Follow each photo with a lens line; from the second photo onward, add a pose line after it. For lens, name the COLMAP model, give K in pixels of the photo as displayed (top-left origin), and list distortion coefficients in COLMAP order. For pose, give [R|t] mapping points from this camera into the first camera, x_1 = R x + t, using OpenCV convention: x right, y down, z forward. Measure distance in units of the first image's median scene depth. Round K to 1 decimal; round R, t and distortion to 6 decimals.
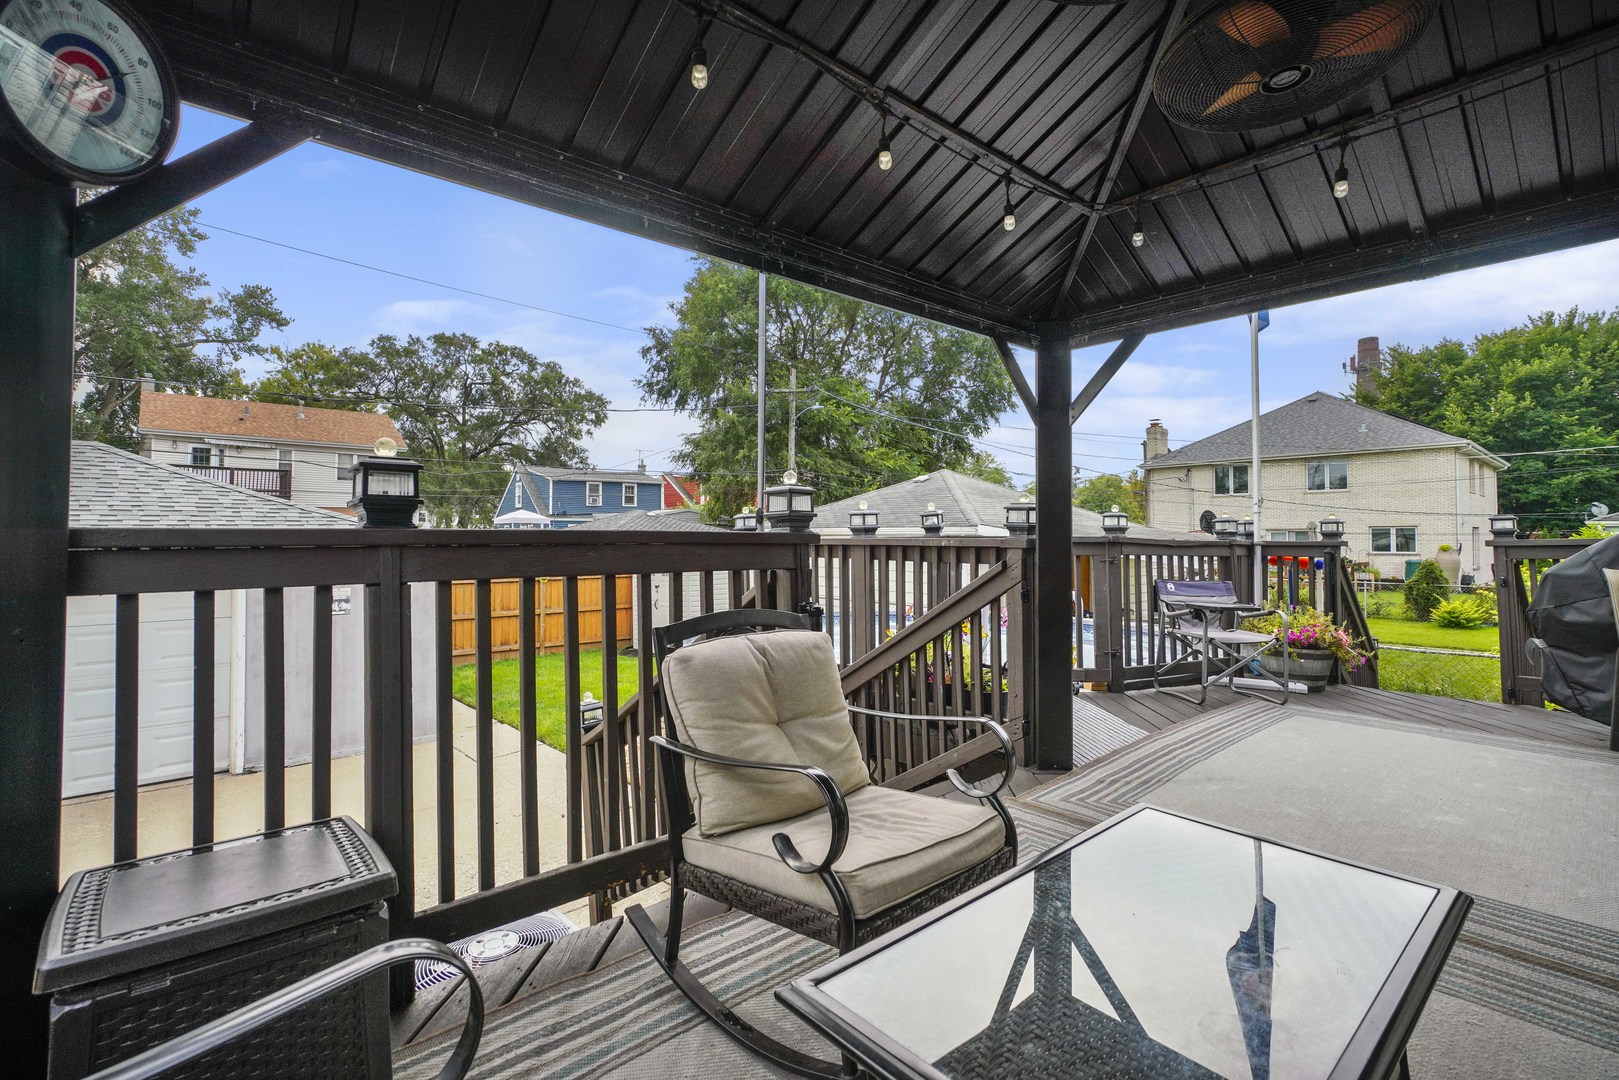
lens RADIAL K [[722.3, 0, 787.6], [0, 722.3, 524.1], [0, 0, 1]] dist [-0.006838, 0.002275]
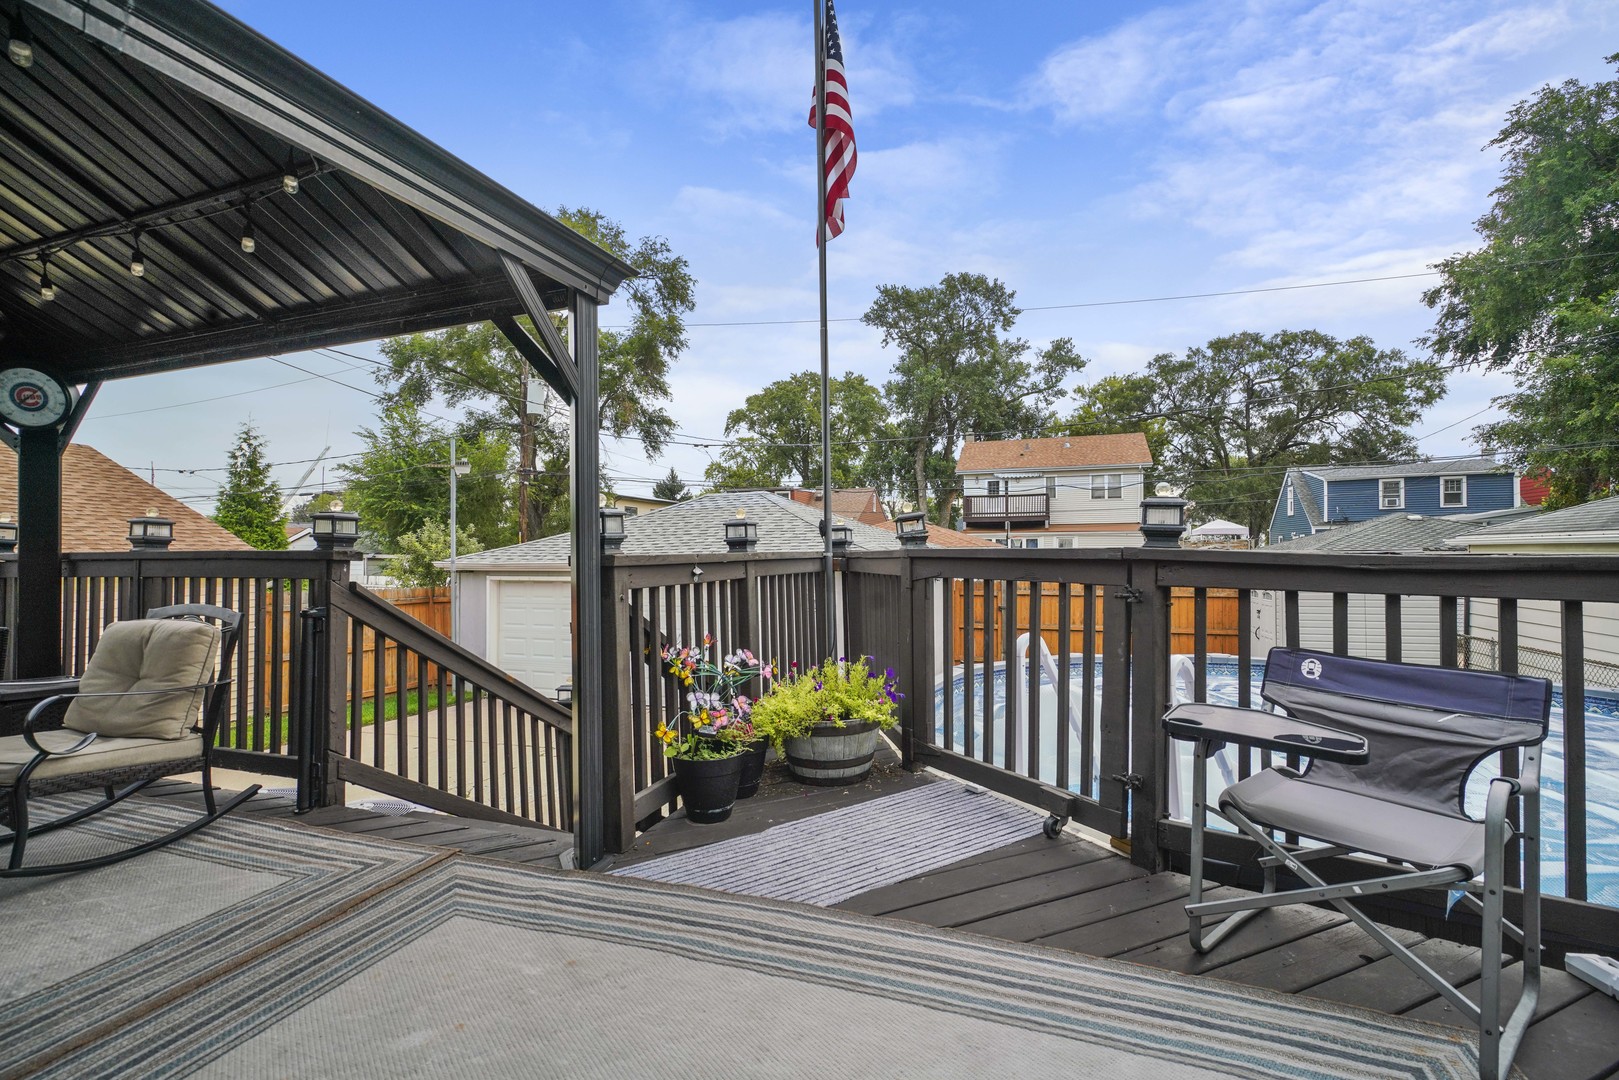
lens RADIAL K [[722.3, 0, 822.4], [0, 722.3, 545.0], [0, 0, 1]] dist [-0.006838, 0.002275]
pose [[0.505099, -0.013411, -0.862957, 0.082060], [0.022090, 0.999753, -0.002607, 0.001320], [0.862779, -0.017746, 0.505270, 0.060486]]
